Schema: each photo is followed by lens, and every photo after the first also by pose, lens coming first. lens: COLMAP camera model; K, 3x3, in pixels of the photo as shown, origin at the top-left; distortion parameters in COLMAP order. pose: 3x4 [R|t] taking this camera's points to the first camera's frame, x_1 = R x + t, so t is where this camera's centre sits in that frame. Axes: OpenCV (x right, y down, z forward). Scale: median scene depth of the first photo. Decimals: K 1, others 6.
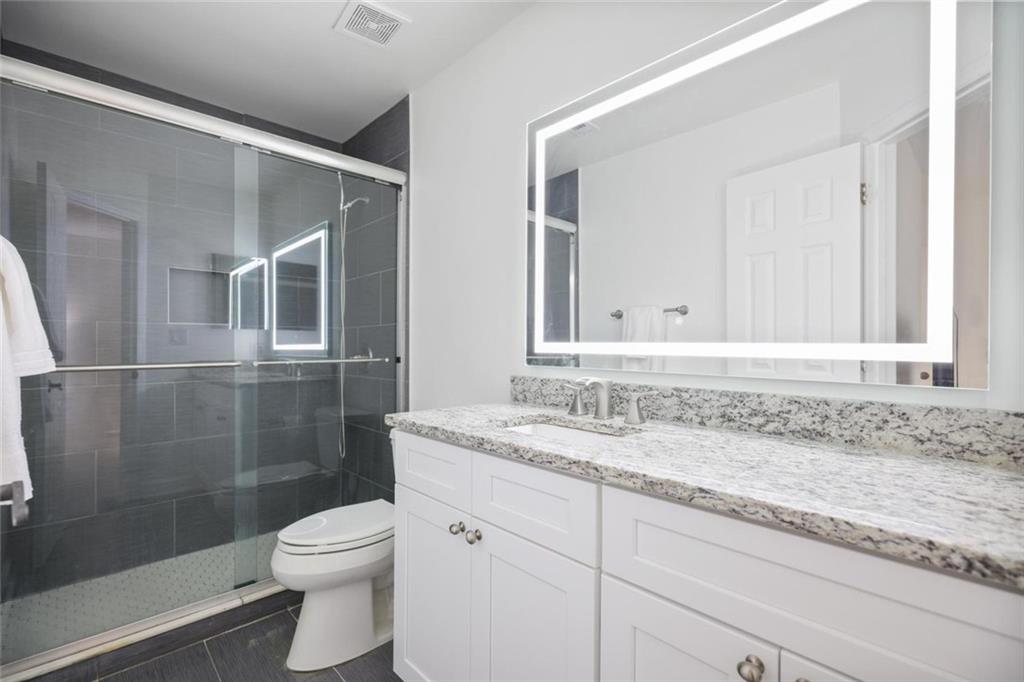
lens RADIAL K [[460.7, 0, 506.0], [0, 460.7, 340.5], [0, 0, 1]] dist [-0.001831, 0.000581]
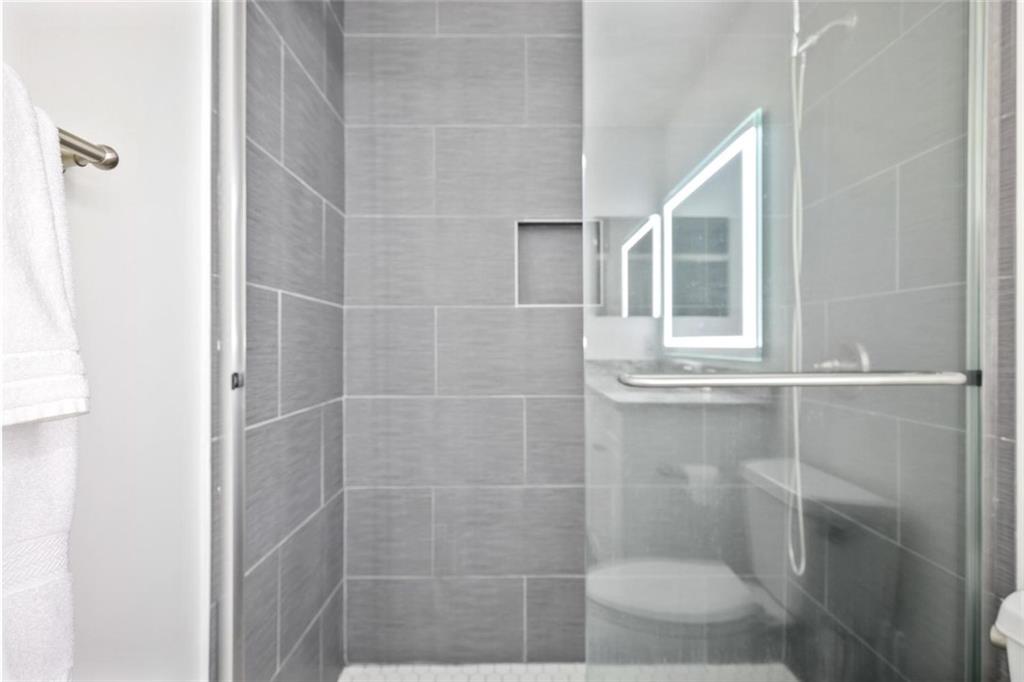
lens RADIAL K [[562.0, 0, 509.3], [0, 562.0, 337.8], [0, 0, 1]] dist [-0.006461, -0.001066]
pose [[0.733835, -0.003797, -0.679318, -0.176411], [0.004333, 0.999990, -0.000909, 0.008421], [0.679314, -0.002276, 0.733844, 0.362142]]
